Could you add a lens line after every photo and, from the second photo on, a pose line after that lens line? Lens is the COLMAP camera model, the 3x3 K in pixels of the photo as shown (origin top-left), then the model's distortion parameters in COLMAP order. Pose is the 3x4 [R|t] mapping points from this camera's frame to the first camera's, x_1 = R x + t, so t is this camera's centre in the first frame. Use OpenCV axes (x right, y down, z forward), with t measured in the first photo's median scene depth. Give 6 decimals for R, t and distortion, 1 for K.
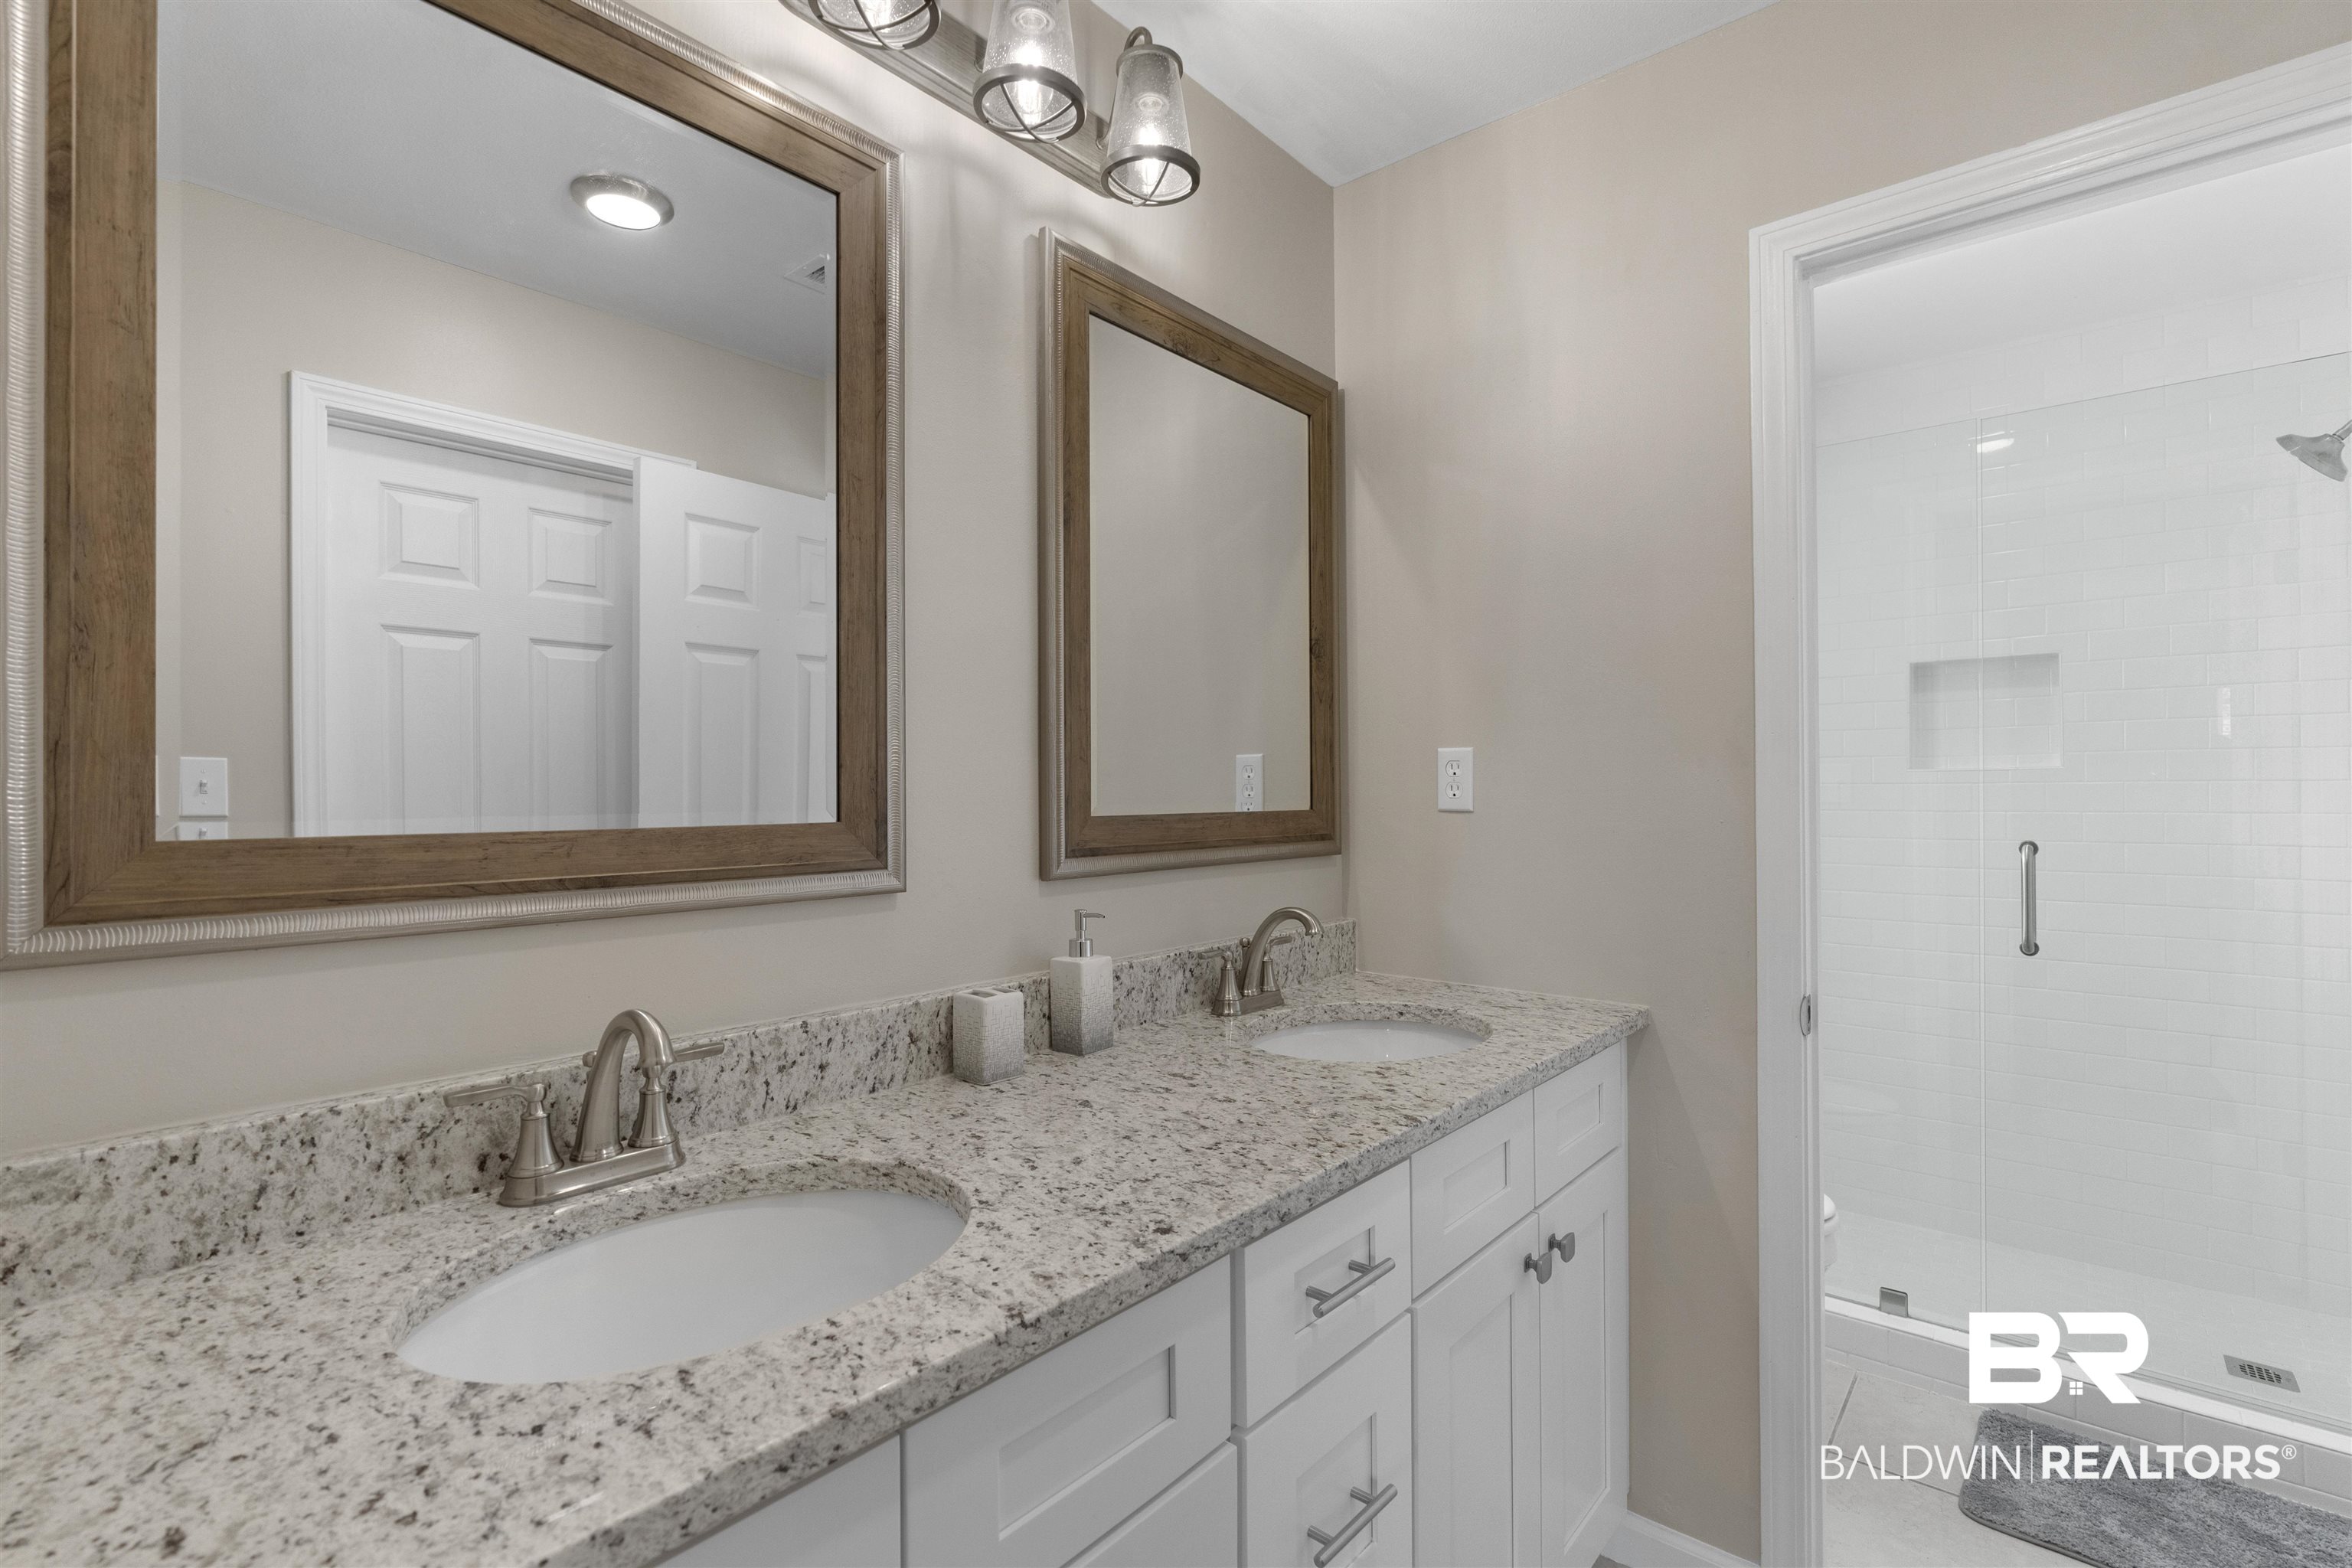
lens RADIAL K [[1081.9, 0, 1174.9], [0, 1081.9, 786.3], [0, 0, 1]] dist [-0.005675, 0.003535]
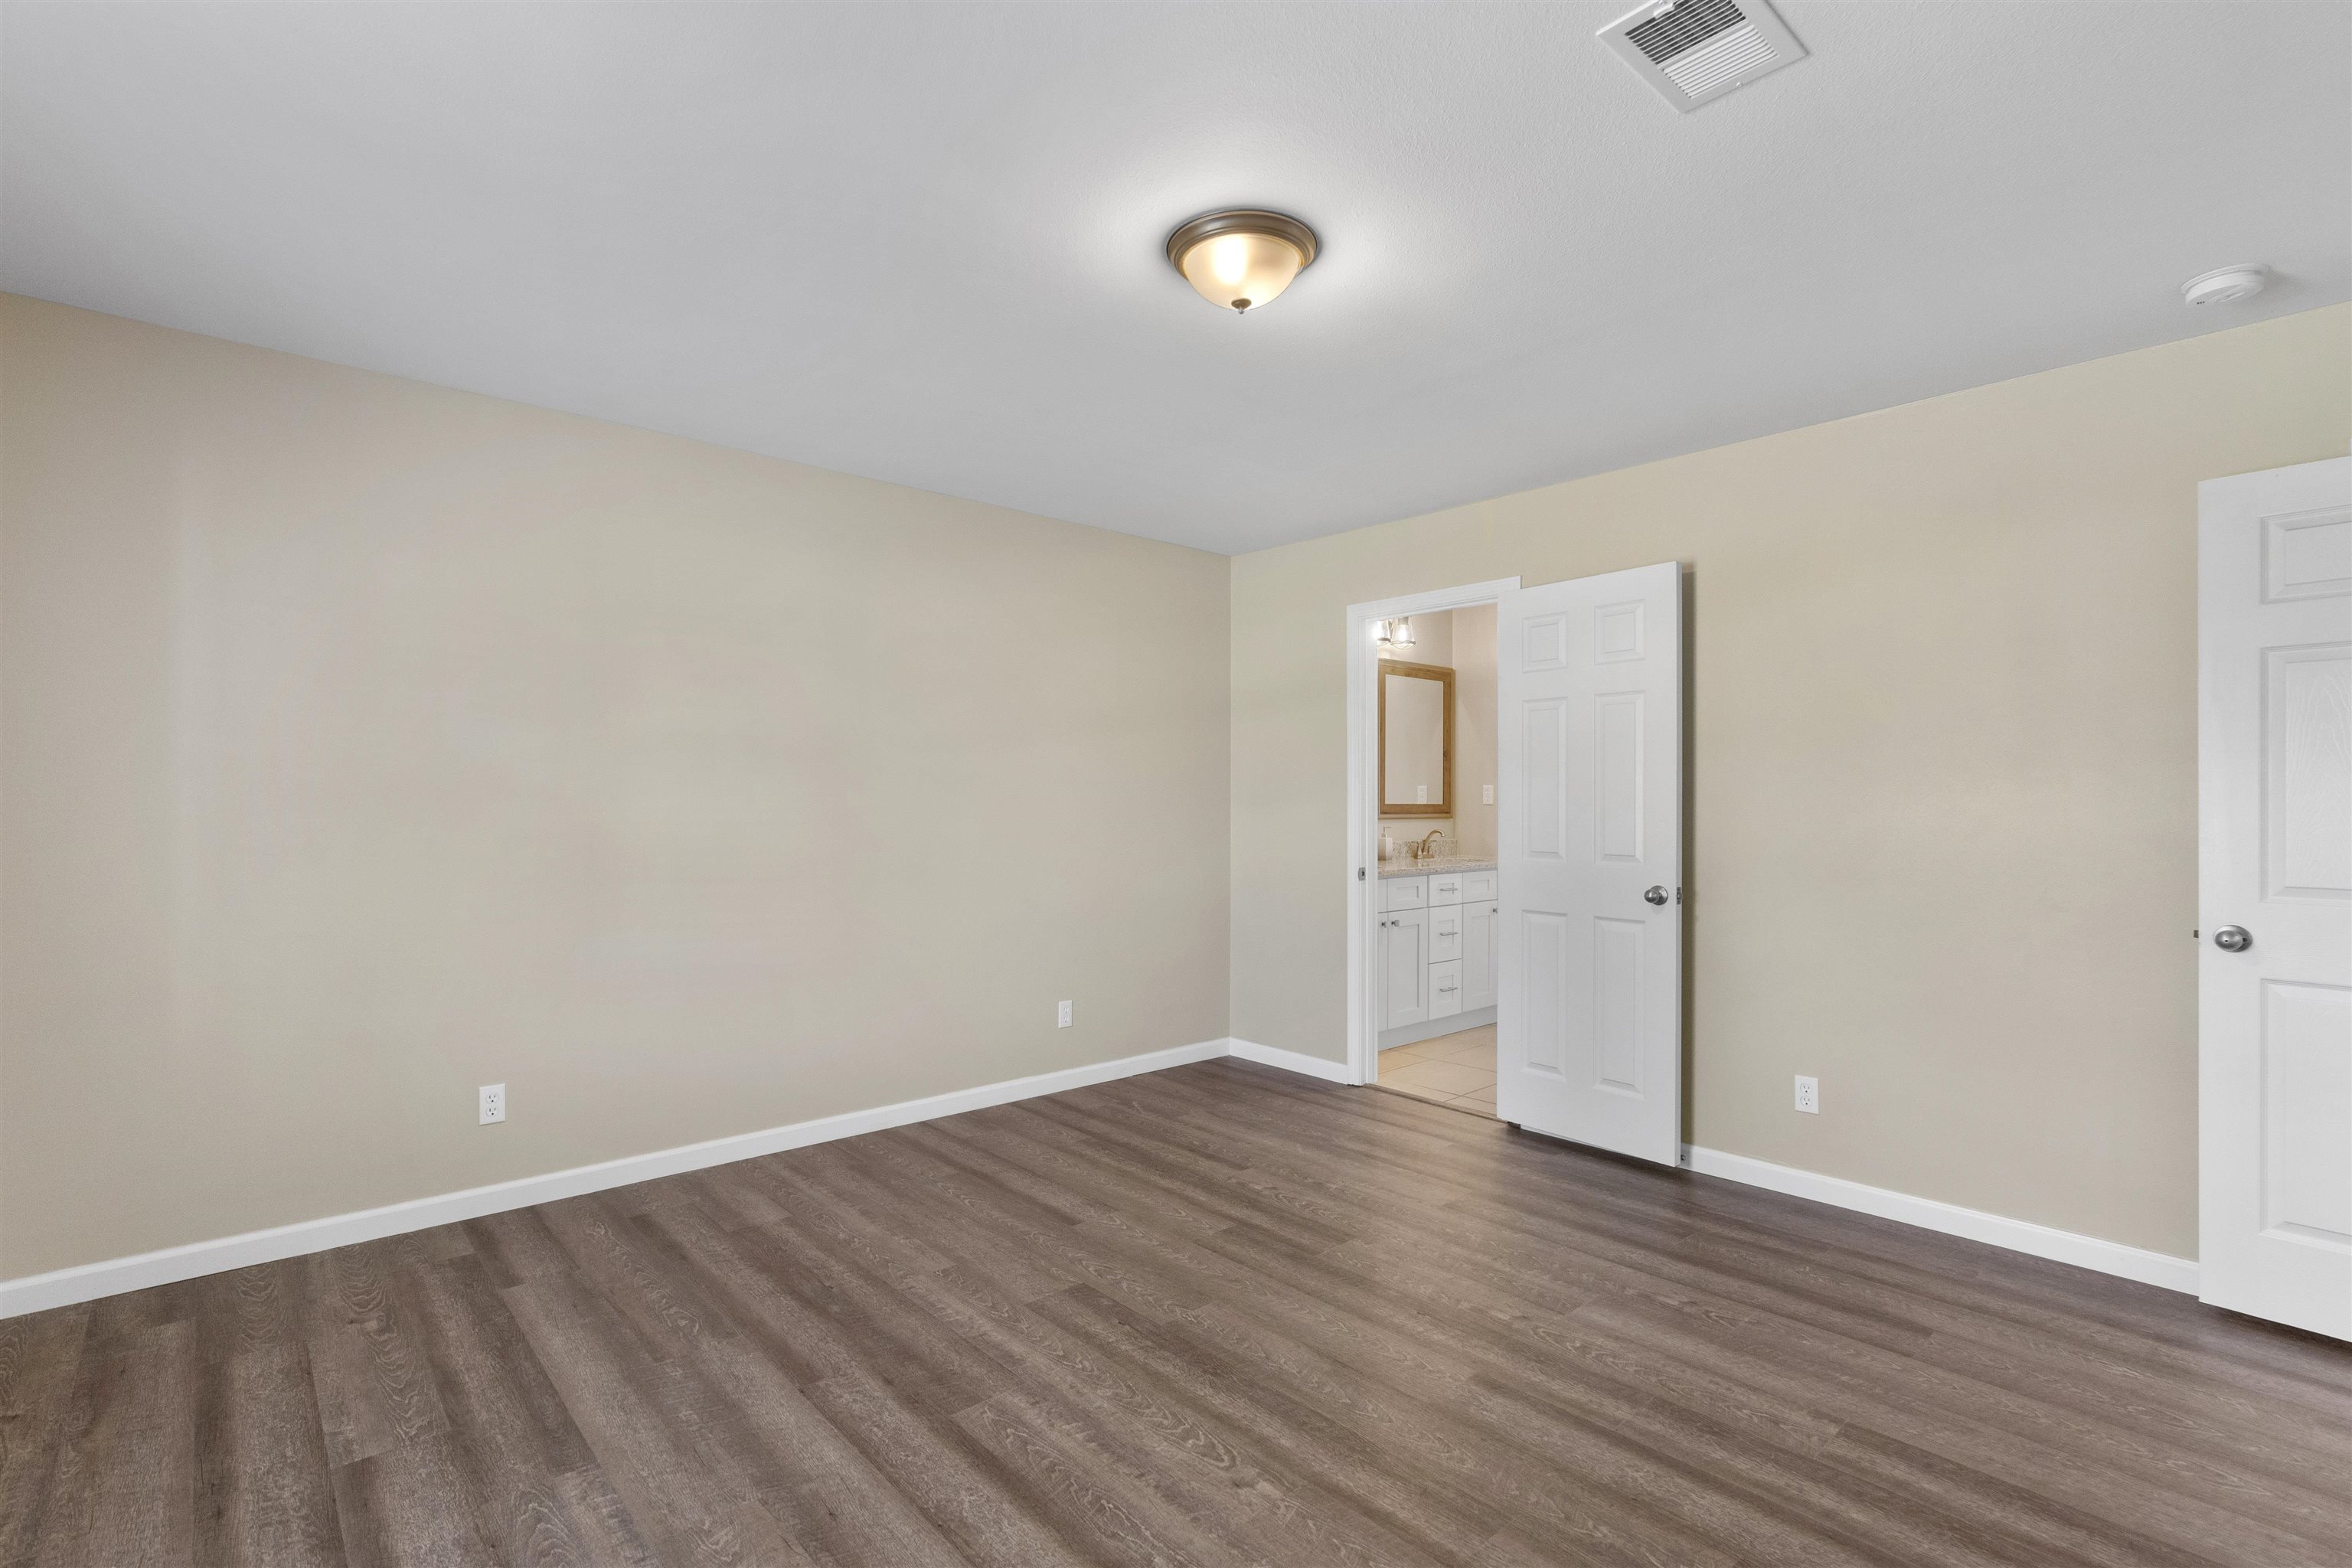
lens RADIAL K [[1081.9, 0, 1179.1], [0, 1081.9, 790.1], [0, 0, 1]] dist [-0.005675, 0.003535]
pose [[0.992645, 0.008933, -0.120734, -0.284707], [-0.008635, 0.999958, 0.002995, -0.024180], [0.120756, -0.001930, 0.992680, -2.449720]]
